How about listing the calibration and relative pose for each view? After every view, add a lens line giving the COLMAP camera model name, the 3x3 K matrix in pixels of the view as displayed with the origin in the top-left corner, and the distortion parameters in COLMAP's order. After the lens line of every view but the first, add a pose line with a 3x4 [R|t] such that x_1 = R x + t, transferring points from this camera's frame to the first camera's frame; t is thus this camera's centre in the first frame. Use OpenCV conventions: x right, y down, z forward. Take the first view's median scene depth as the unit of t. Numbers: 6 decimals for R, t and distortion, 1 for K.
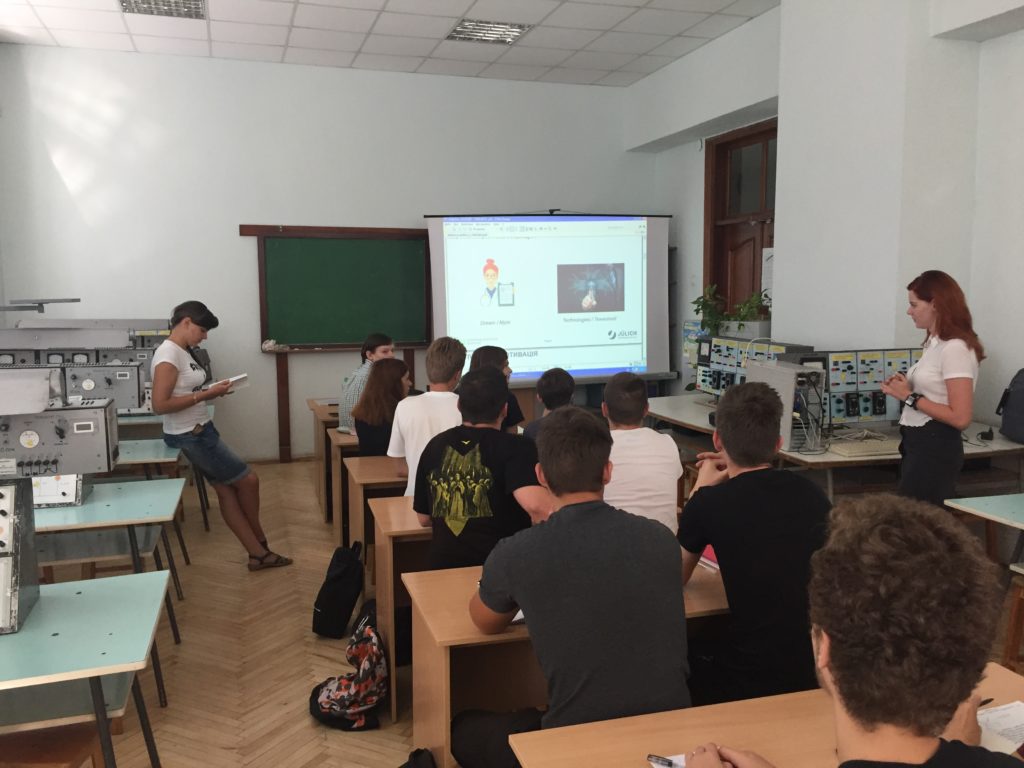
lens RADIAL K [[884.6, 0, 511.6], [0, 884.6, 374.7], [0, 0, 1]] dist [0.089967, -0.130246]
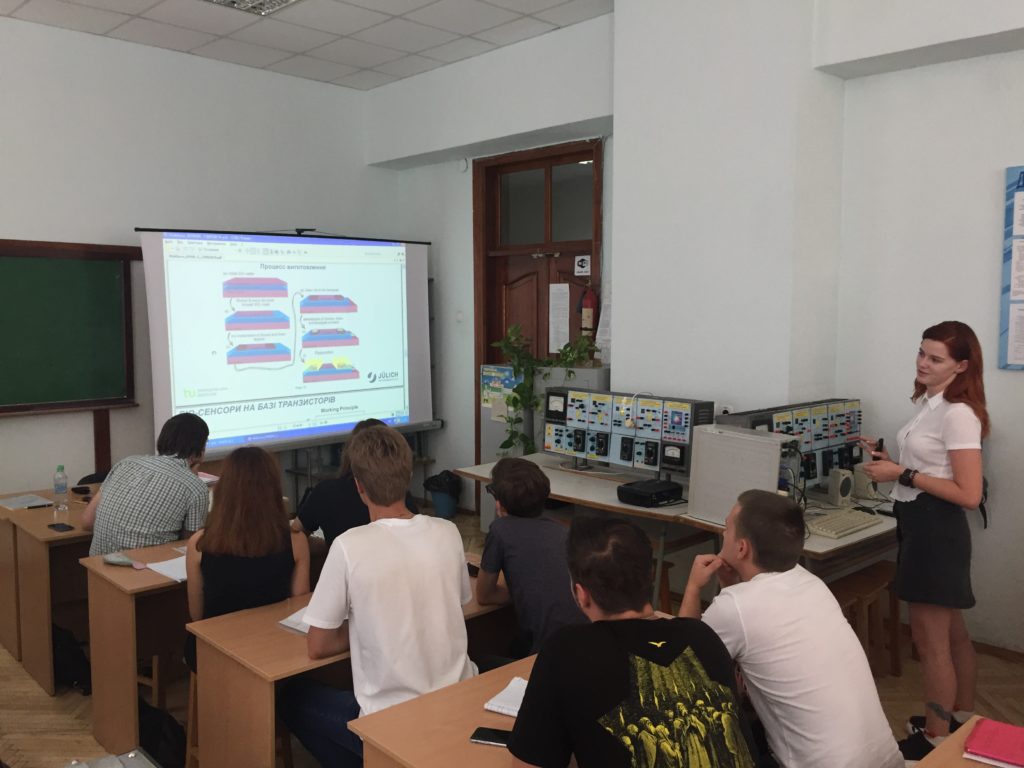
lens RADIAL K [[884.6, 0, 511.6], [0, 884.6, 374.7], [0, 0, 1]] dist [0.089967, -0.130246]
pose [[0.894222, -0.027159, 0.446800, -0.184292], [0.038536, 0.999123, -0.016393, -0.041260], [-0.445963, 0.031877, 0.894484, 0.243399]]
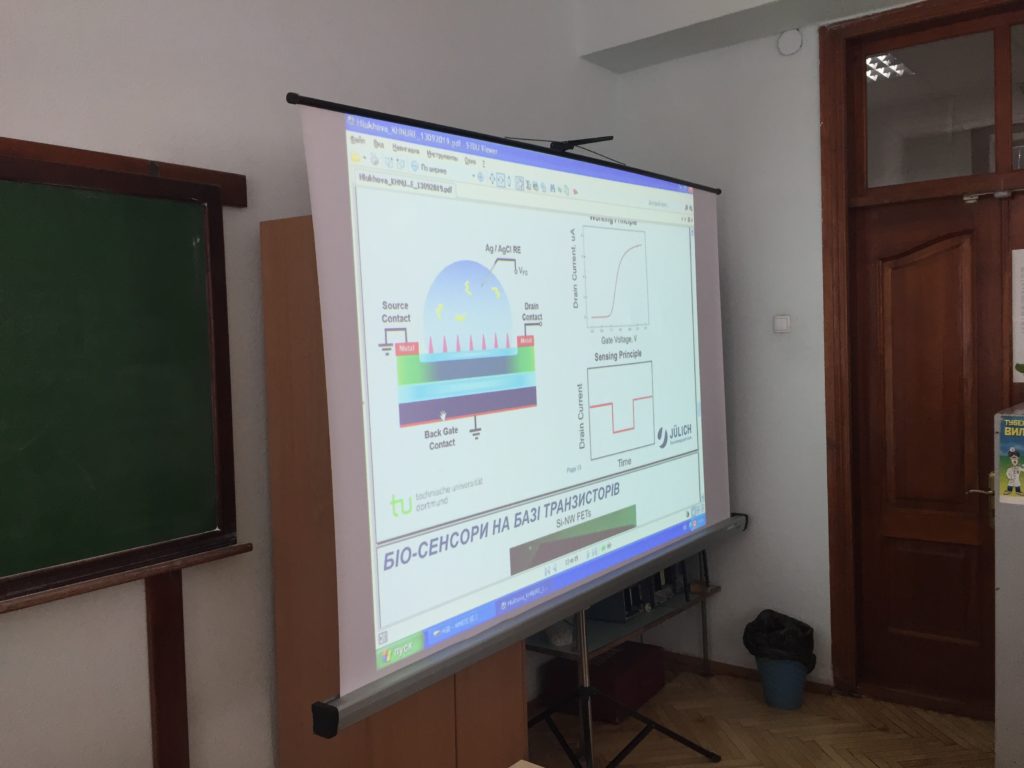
lens RADIAL K [[884.6, 0, 511.6], [0, 884.6, 374.7], [0, 0, 1]] dist [0.089967, -0.130246]
pose [[0.820248, -0.044204, 0.570298, -0.243256], [0.085010, 0.995358, -0.045117, -0.088849], [-0.565656, 0.085488, 0.820198, 0.882096]]
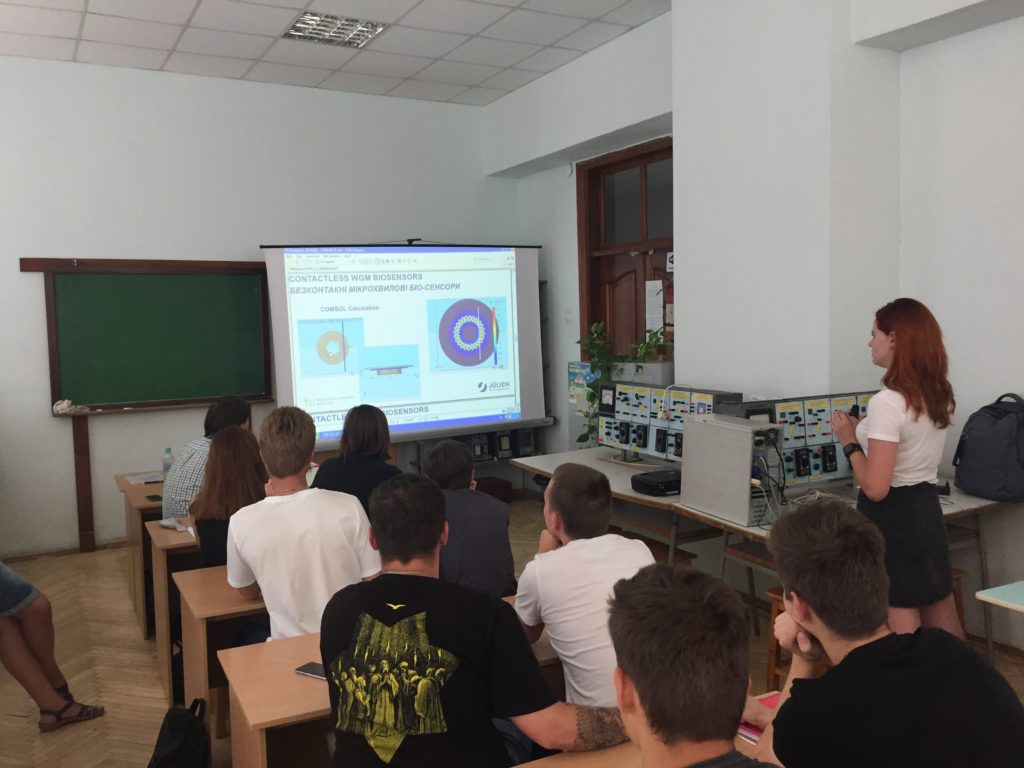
lens RADIAL K [[884.6, 0, 511.6], [0, 884.6, 374.7], [0, 0, 1]] dist [0.089967, -0.130246]
pose [[0.980637, -0.031469, 0.193292, -0.038008], [0.038731, 0.998674, -0.033908, -0.023159], [-0.191969, 0.040738, 0.980555, 0.156177]]
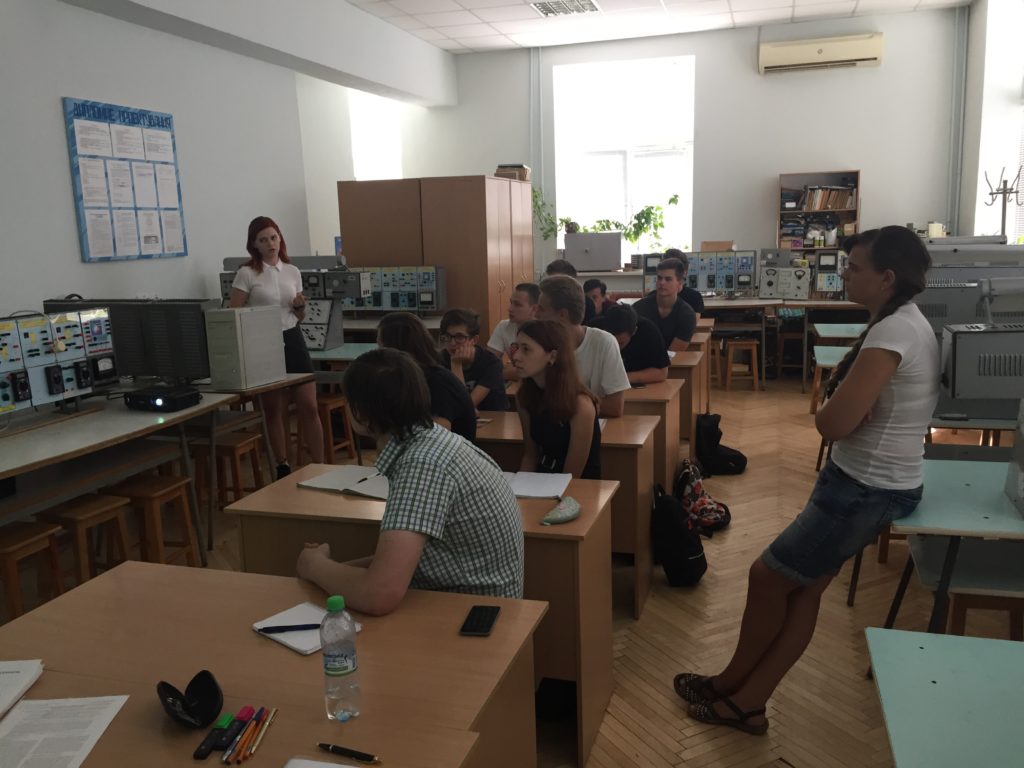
lens RADIAL K [[884.6, 0, 511.6], [0, 884.6, 374.7], [0, 0, 1]] dist [0.089967, -0.130246]
pose [[-0.830631, -0.060187, 0.553561, -0.356706], [0.092381, 0.965468, 0.243592, -0.108897], [-0.549106, 0.253474, -0.796388, 1.157761]]
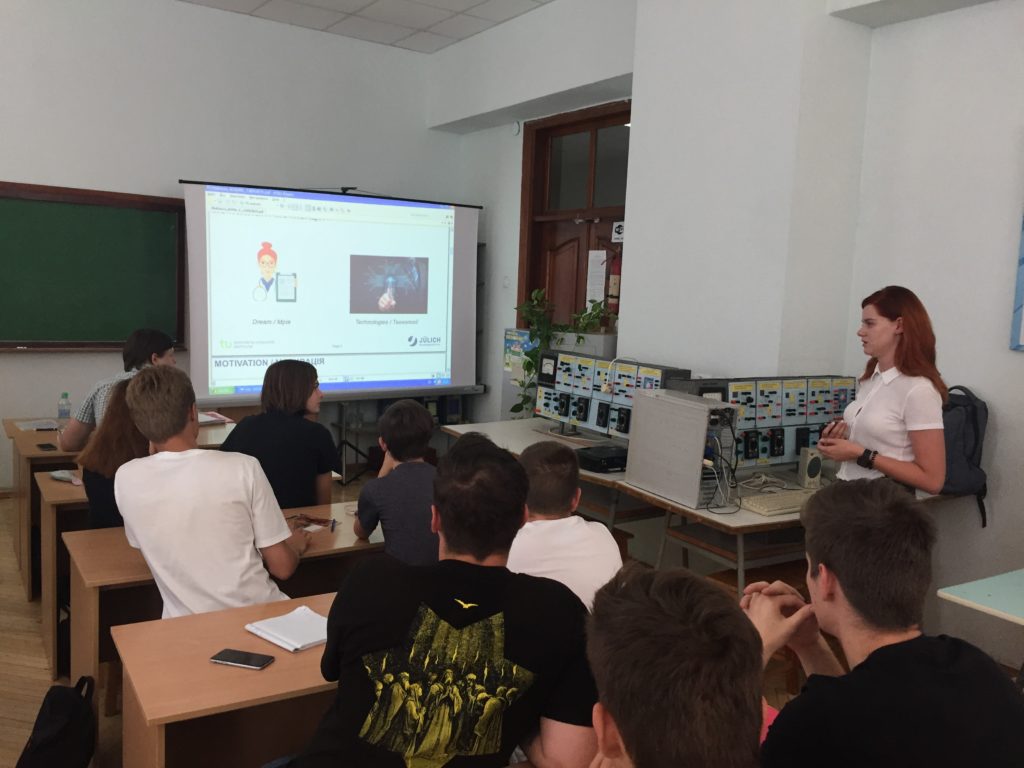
lens RADIAL K [[882.0, 0, 513.9], [0, 882.0, 373.6], [0, 0, 1]] dist [0.080963, -0.115311]
pose [[0.958292, 0.020271, 0.285070, -0.044538], [-0.020937, 0.999781, -0.000709, -0.019447], [-0.285022, -0.005289, 0.958506, 0.203280]]
